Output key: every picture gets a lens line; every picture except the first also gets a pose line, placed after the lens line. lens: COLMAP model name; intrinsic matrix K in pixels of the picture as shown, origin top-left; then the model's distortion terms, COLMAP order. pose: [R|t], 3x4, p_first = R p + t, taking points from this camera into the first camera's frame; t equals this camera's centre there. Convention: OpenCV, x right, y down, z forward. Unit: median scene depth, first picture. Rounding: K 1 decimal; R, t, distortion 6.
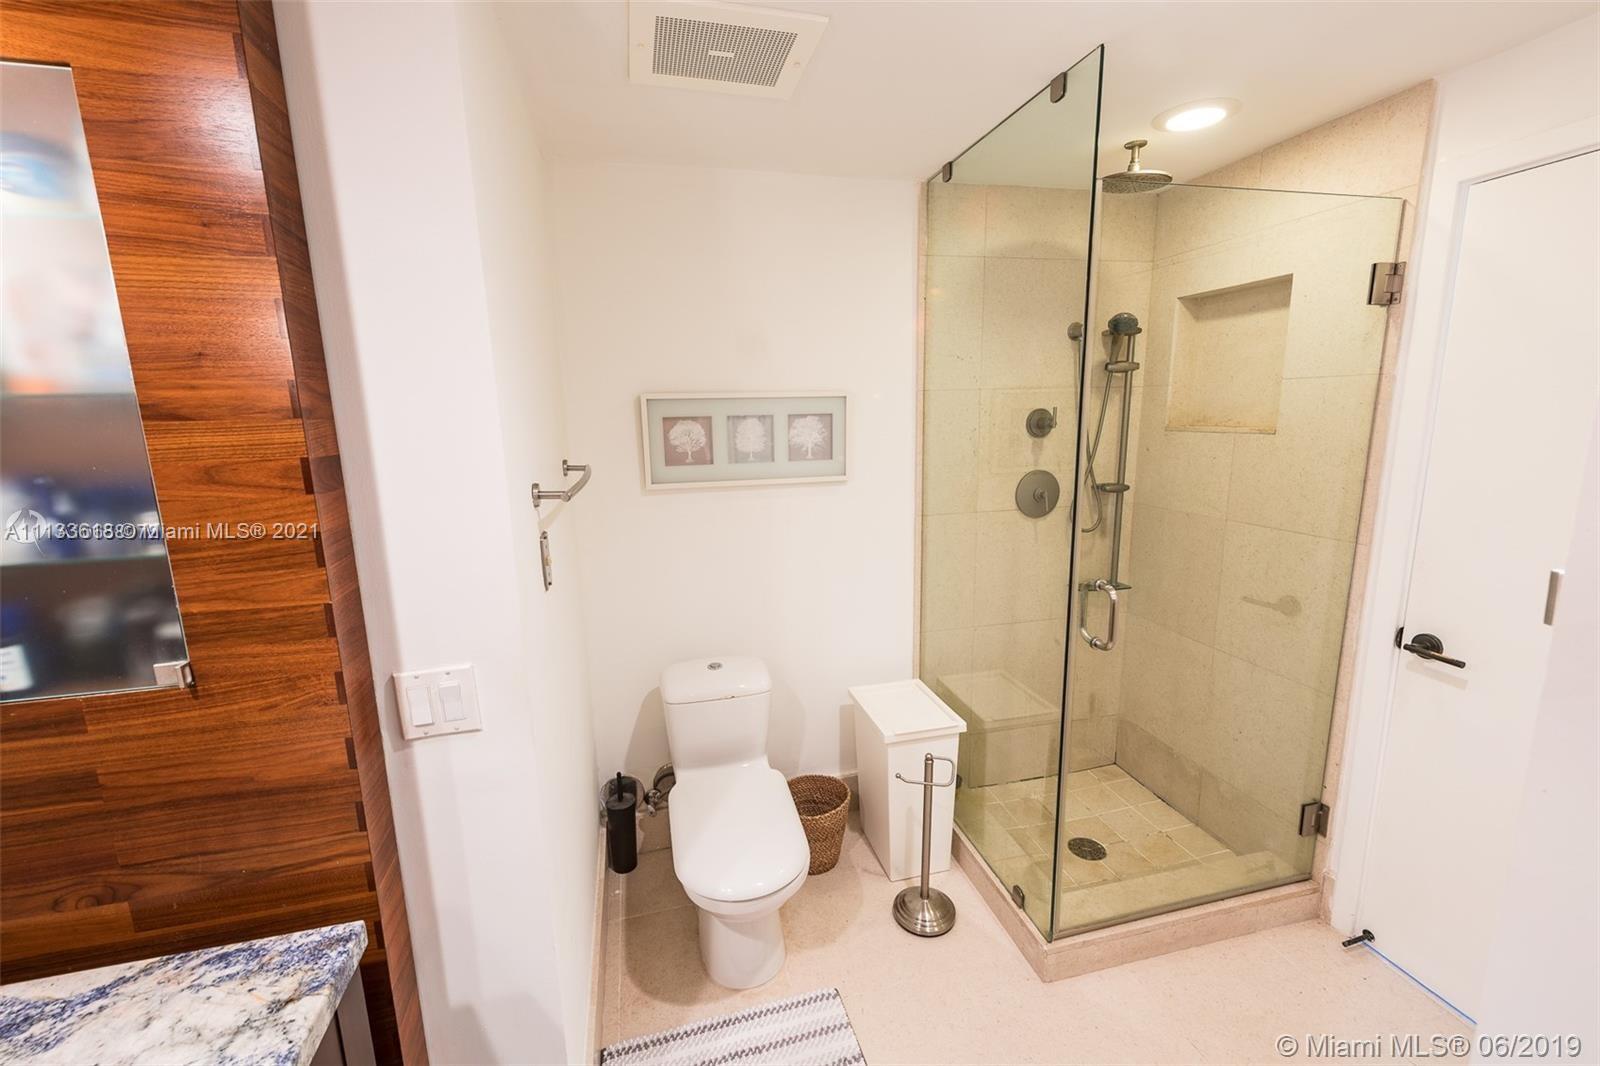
lens RADIAL K [[653.0, 0, 800.0], [0, 653.0, 533.0], [0, 0, 1]] dist [0.012207, -0.006904]
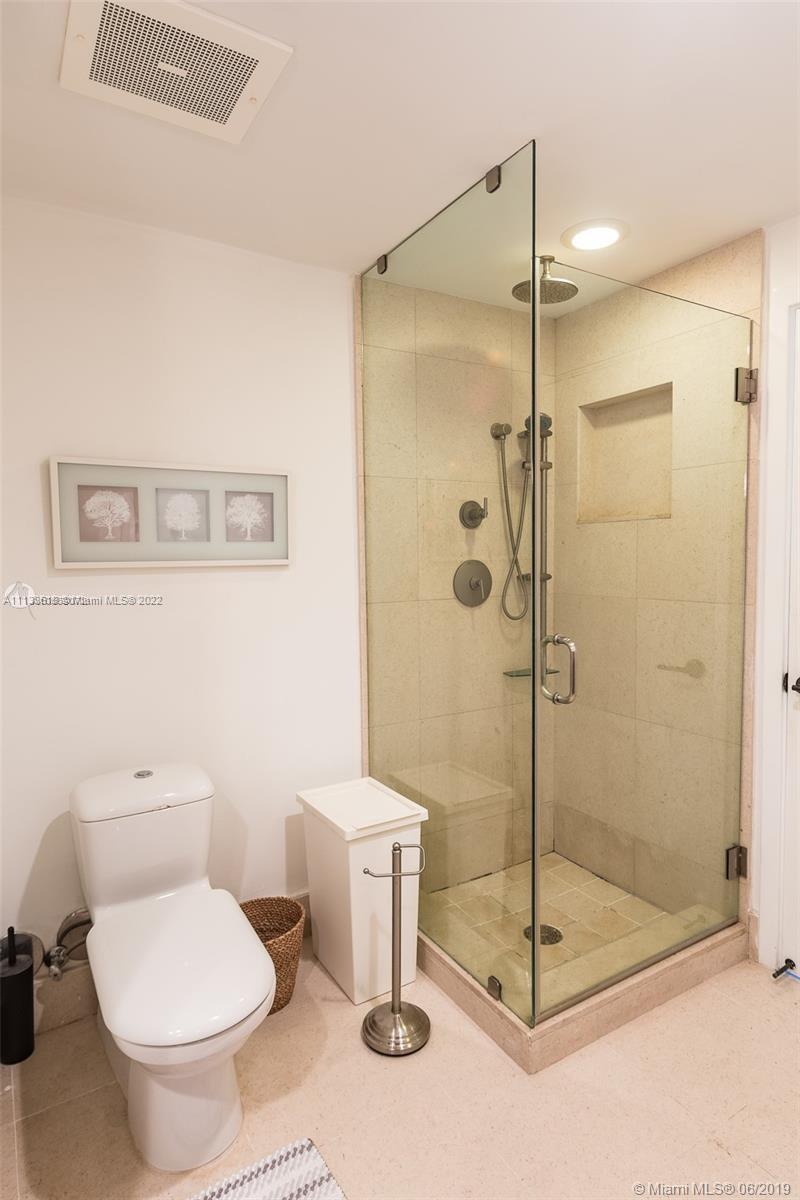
lens RADIAL K [[658.8, 0, 400.0], [0, 658.8, 600.0], [0, 0, 1]] dist [0.012668, -0.011932]
pose [[0.954829, -0.013728, 0.296838, -0.064313], [0.049617, 0.992274, -0.113712, 0.094296], [-0.292984, 0.123304, 0.948133, 0.065287]]
